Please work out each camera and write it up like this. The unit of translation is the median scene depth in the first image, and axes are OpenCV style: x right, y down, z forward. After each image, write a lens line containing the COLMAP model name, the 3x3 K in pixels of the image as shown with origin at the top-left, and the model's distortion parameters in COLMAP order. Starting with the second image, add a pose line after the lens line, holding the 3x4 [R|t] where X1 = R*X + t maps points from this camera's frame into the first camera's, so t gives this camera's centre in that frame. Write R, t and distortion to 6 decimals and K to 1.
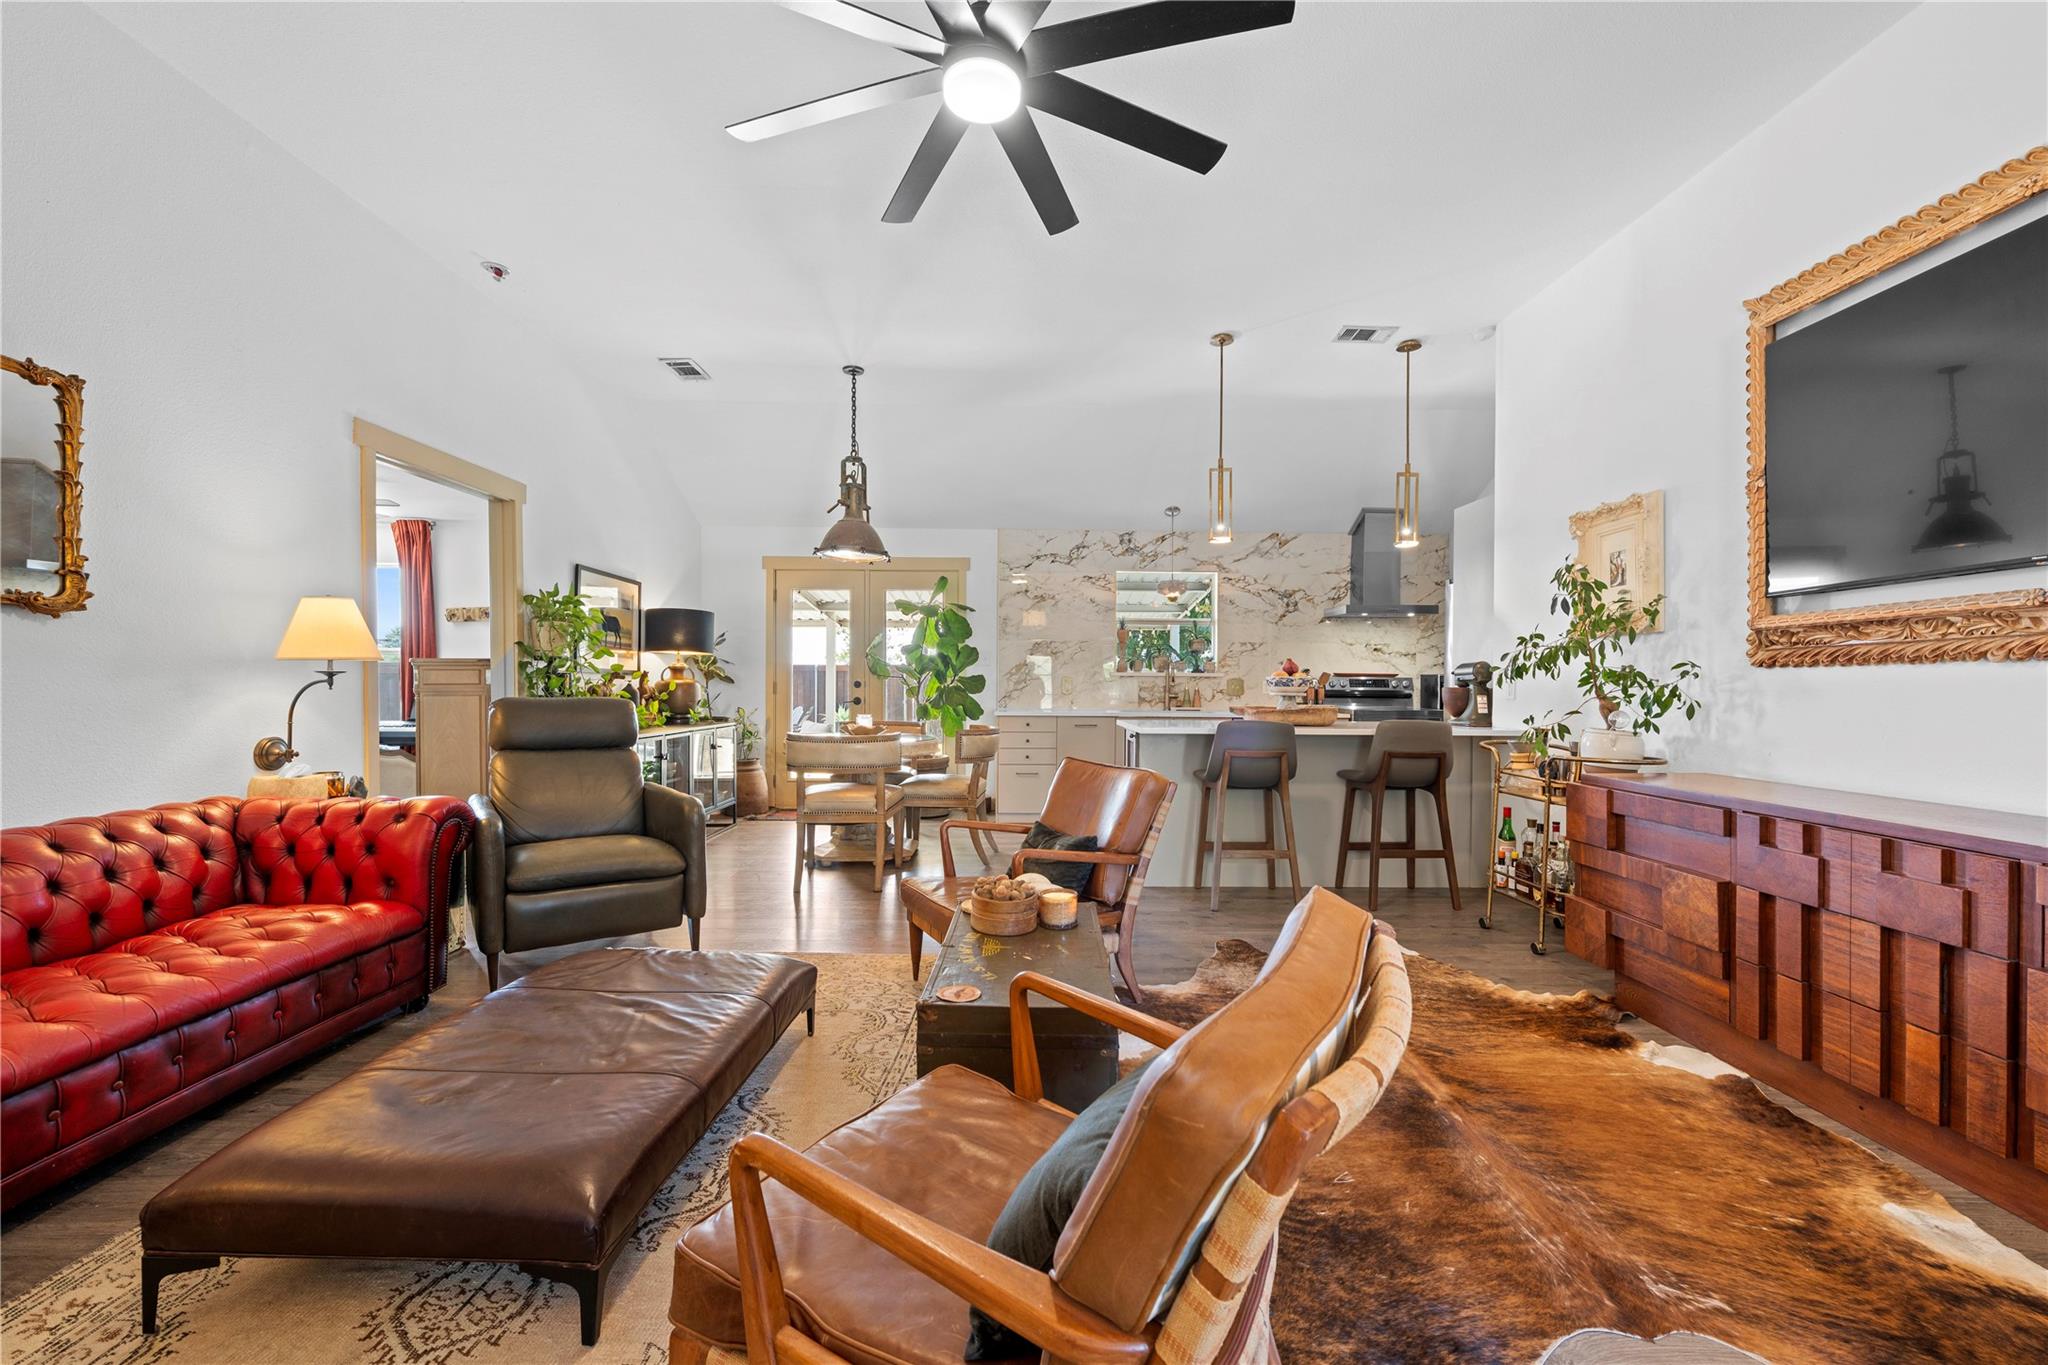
lens RADIAL K [[811.2, 0, 1044.4], [0, 811.2, 693.7], [0, 0, 1]] dist [0.000810, -0.000584]
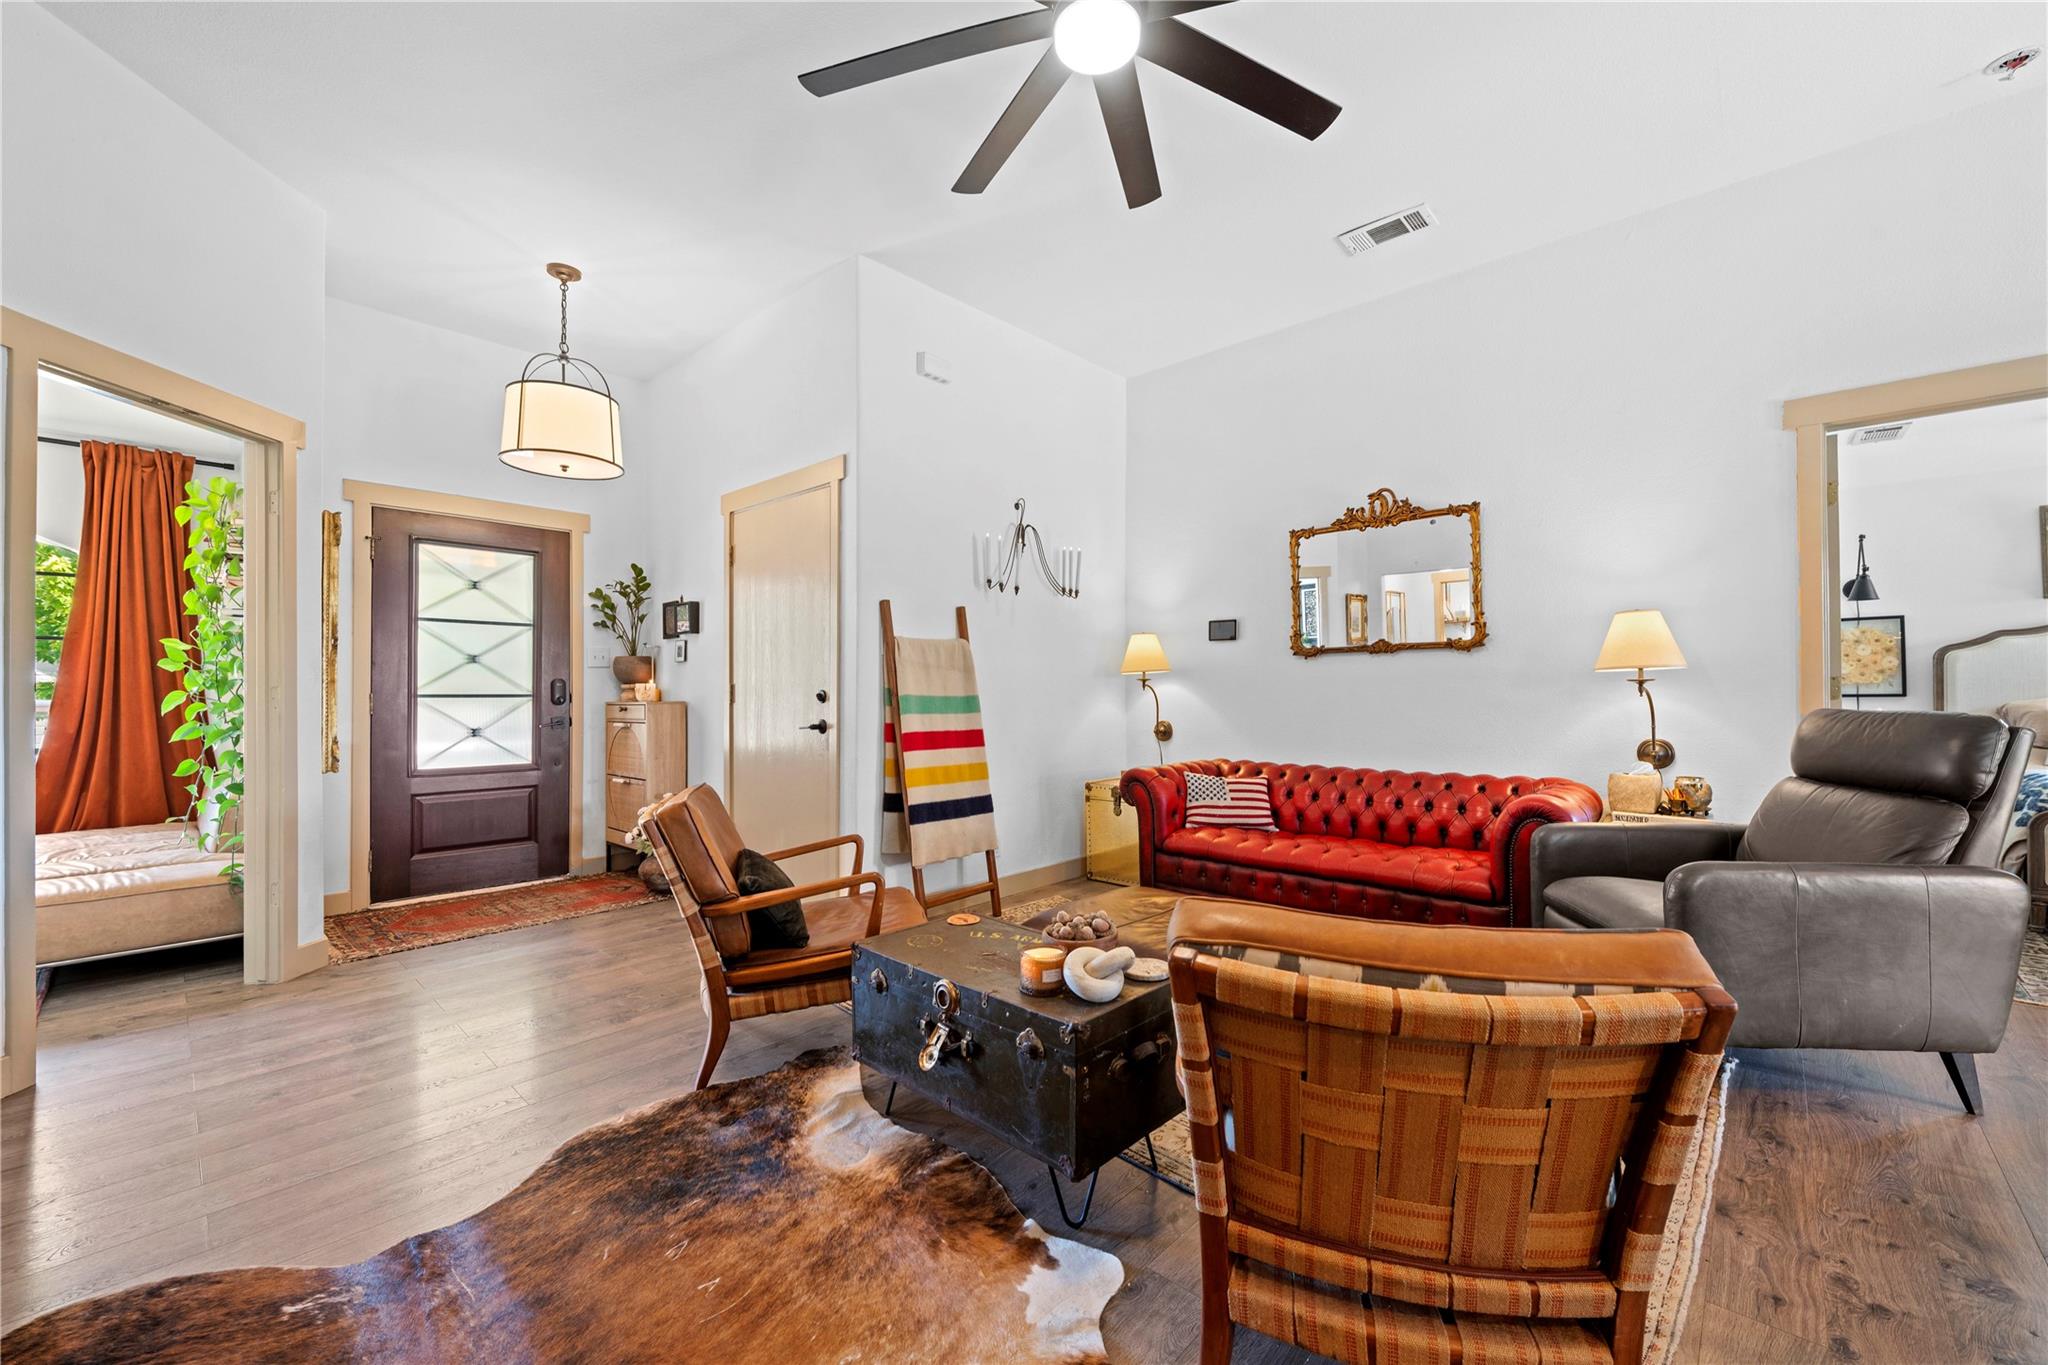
lens RADIAL K [[811.2, 0, 1029.9], [0, 811.2, 685.7], [0, 0, 1]] dist [0.000810, -0.000584]
pose [[-0.693138, -0.007066, -0.720771, 0.226246], [-0.008971, 0.999959, -0.001176, -0.005678], [0.720749, 0.005651, -0.693173, 0.573857]]
